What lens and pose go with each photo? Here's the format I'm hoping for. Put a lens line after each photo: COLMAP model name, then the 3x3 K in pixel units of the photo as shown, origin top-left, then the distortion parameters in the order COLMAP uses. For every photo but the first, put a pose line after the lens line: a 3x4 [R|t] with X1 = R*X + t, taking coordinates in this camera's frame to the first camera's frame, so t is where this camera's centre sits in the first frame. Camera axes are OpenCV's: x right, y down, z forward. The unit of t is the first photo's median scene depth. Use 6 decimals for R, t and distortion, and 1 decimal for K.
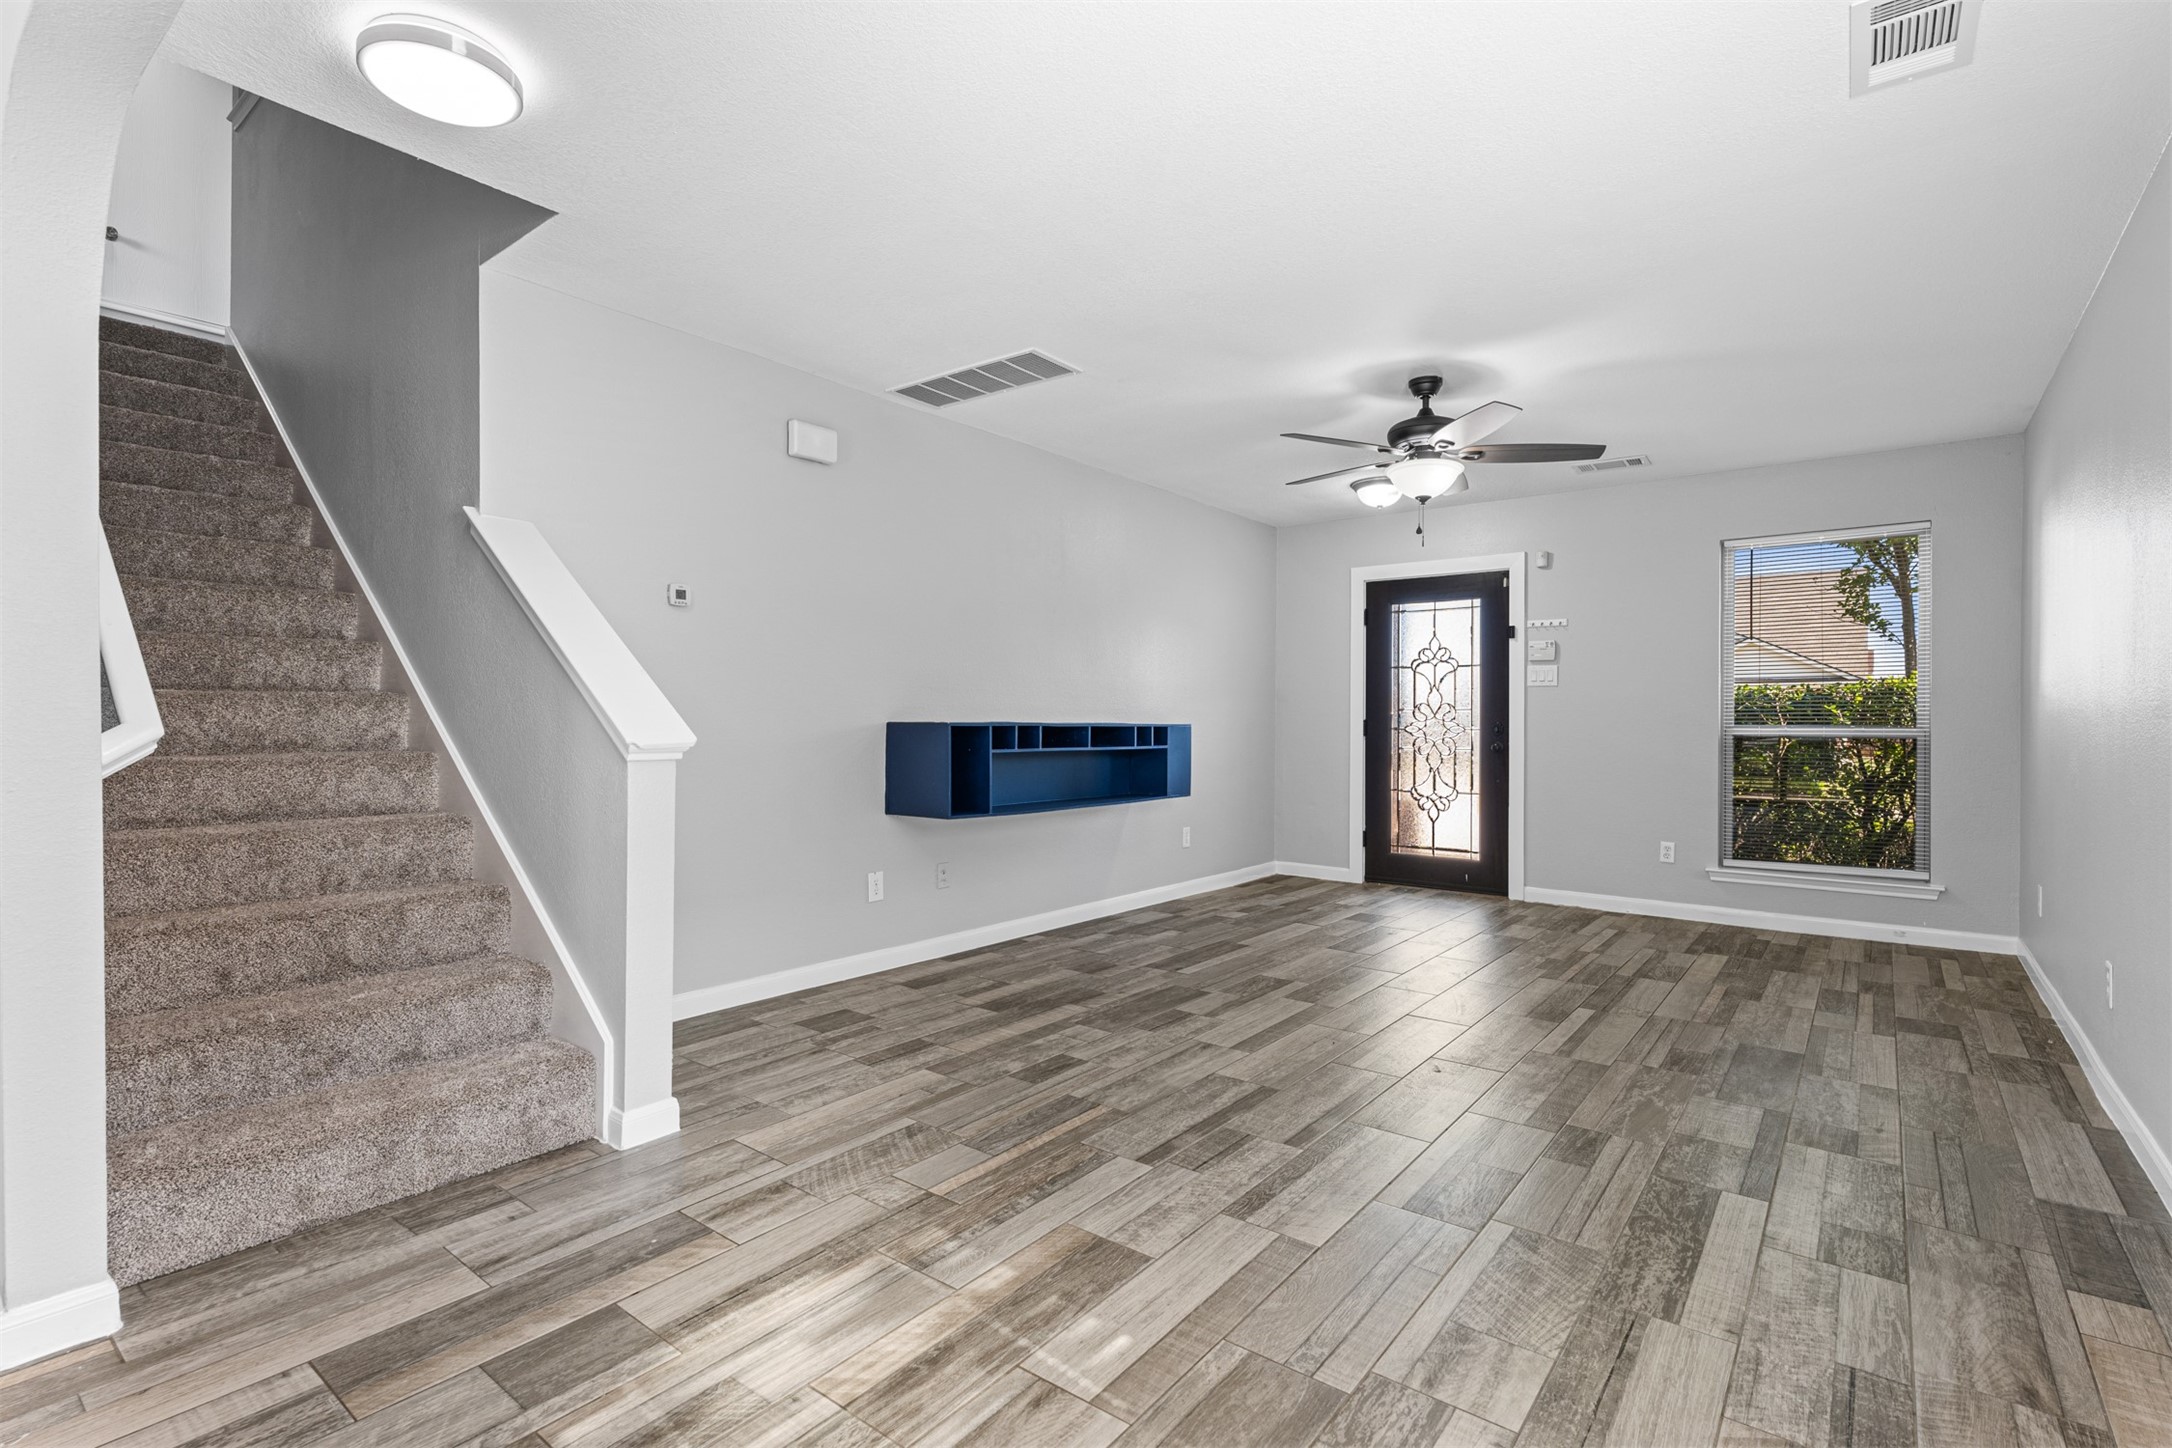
lens RADIAL K [[1009.8, 0, 1088.6], [0, 1009.8, 714.5], [0, 0, 1]] dist [0.002436, 0.000184]
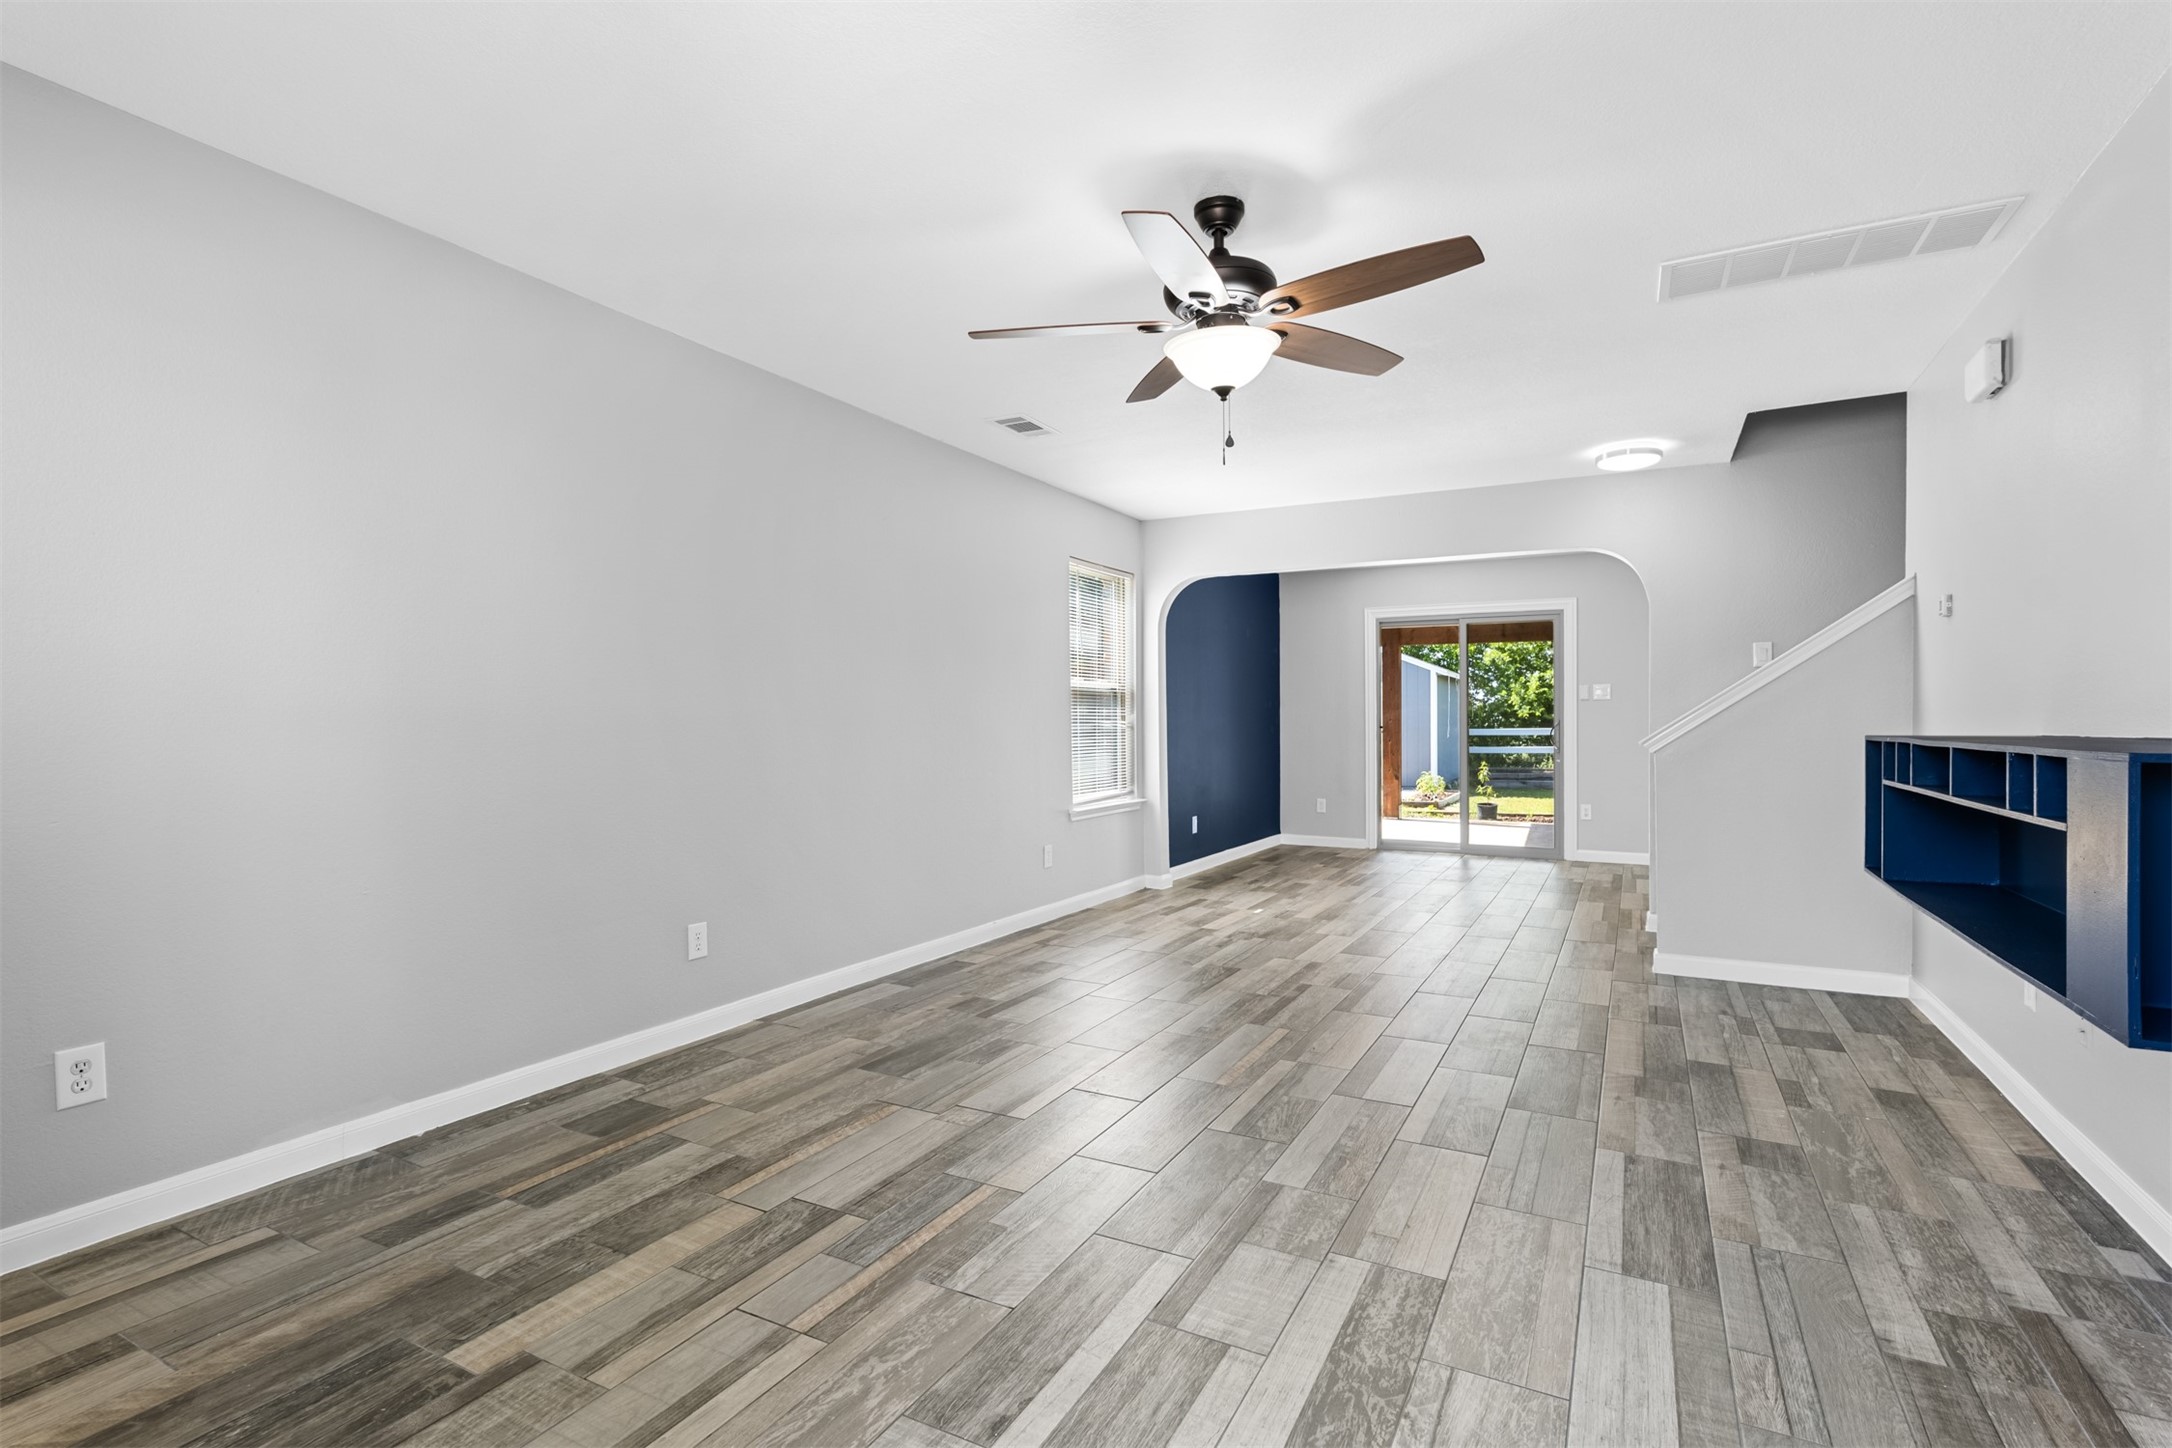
lens RADIAL K [[1025.7, 0, 1083.6], [0, 1025.7, 733.3], [0, 0, 1]] dist [0.001205, 0.000935]
pose [[-0.985521, -0.000214, -0.169552, 0.625003], [-0.000430, 0.999999, 0.001239, 0.007268], [0.169552, 0.001294, -0.985520, 1.916345]]
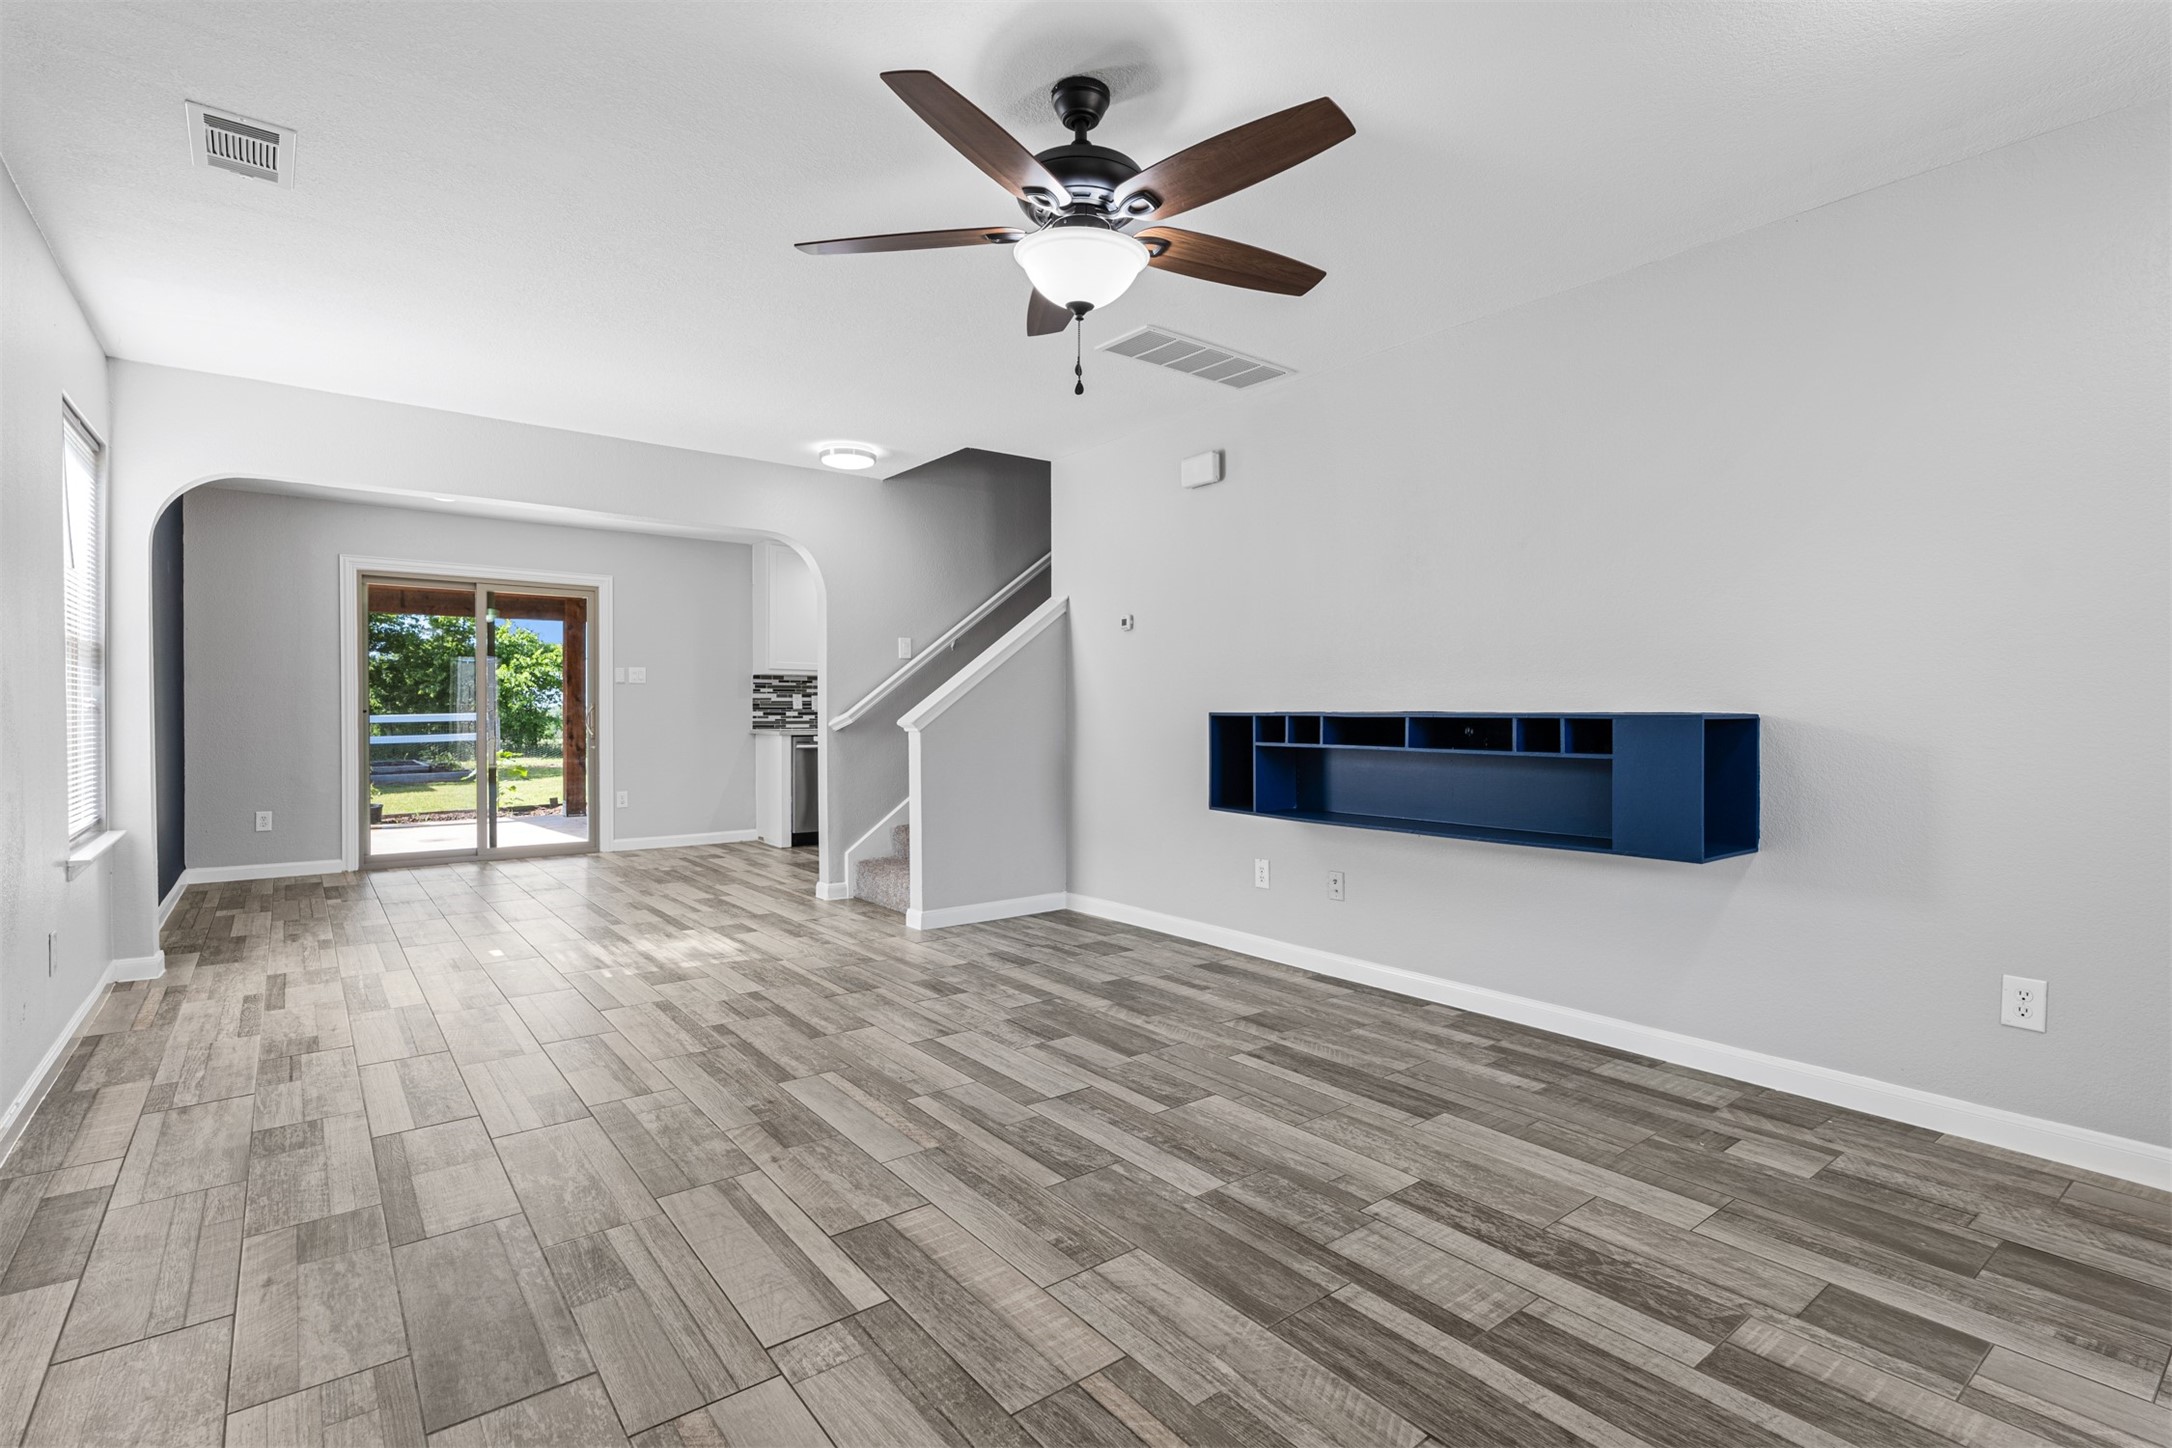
lens RADIAL K [[1014.1, 0, 1081.1], [0, 1014.1, 715.4], [0, 0, 1]] dist [0.000649, 0.001372]
pose [[-0.242739, -0.001455, -0.970091, 1.022259], [0.005334, 0.999982, -0.002834, 0.015400], [0.970077, -0.005863, -0.242727, 1.323725]]
